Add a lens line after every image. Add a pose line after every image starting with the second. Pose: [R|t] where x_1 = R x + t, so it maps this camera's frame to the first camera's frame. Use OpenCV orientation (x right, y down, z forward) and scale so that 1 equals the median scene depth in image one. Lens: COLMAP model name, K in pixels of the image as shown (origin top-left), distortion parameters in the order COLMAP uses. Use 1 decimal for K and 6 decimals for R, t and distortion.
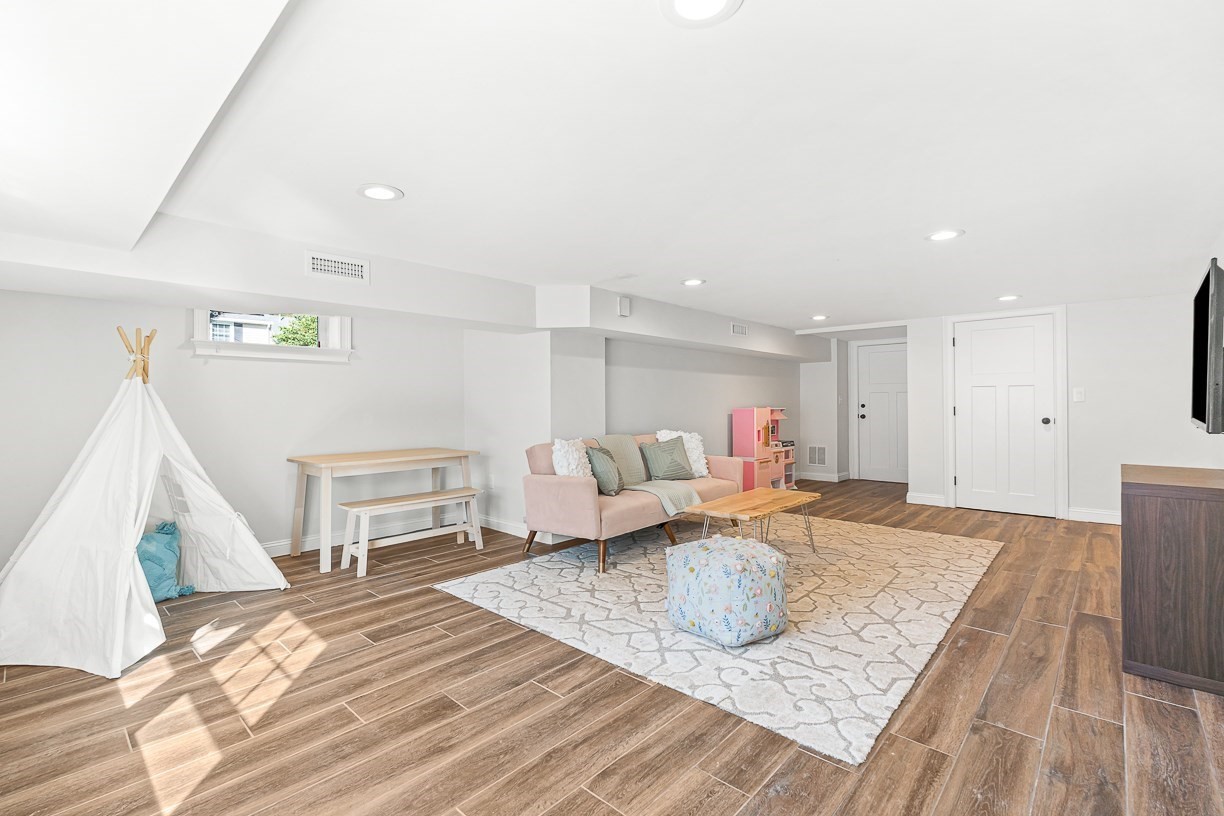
lens RADIAL K [[559.4, 0, 607.2], [0, 559.4, 398.2], [0, 0, 1]] dist [-0.002748, -0.000362]
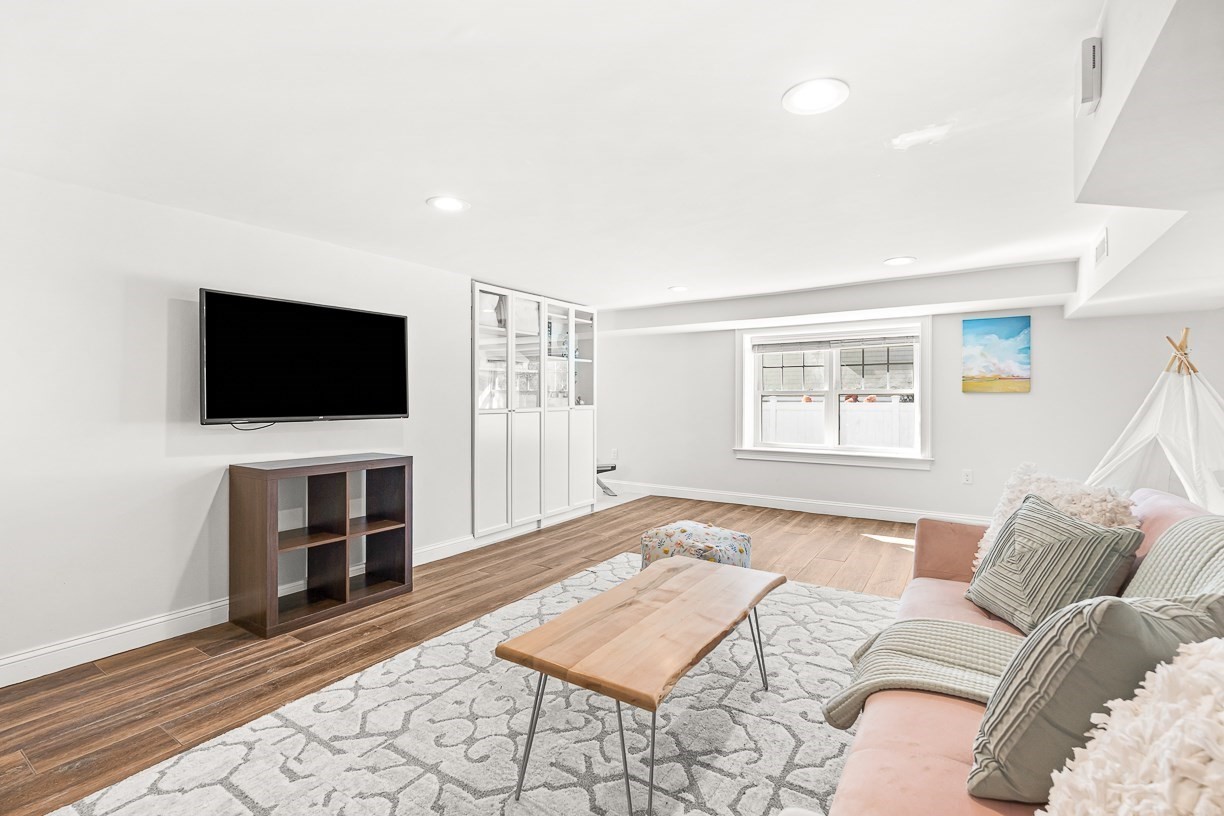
lens RADIAL K [[559.4, 0, 607.2], [0, 559.4, 398.2], [0, 0, 1]] dist [-0.002748, -0.000362]
pose [[-0.988195, 0.009038, -0.152932, 0.569939], [0.010144, 0.999928, -0.006451, 0.017739], [0.152862, -0.007926, -0.988216, 2.151701]]
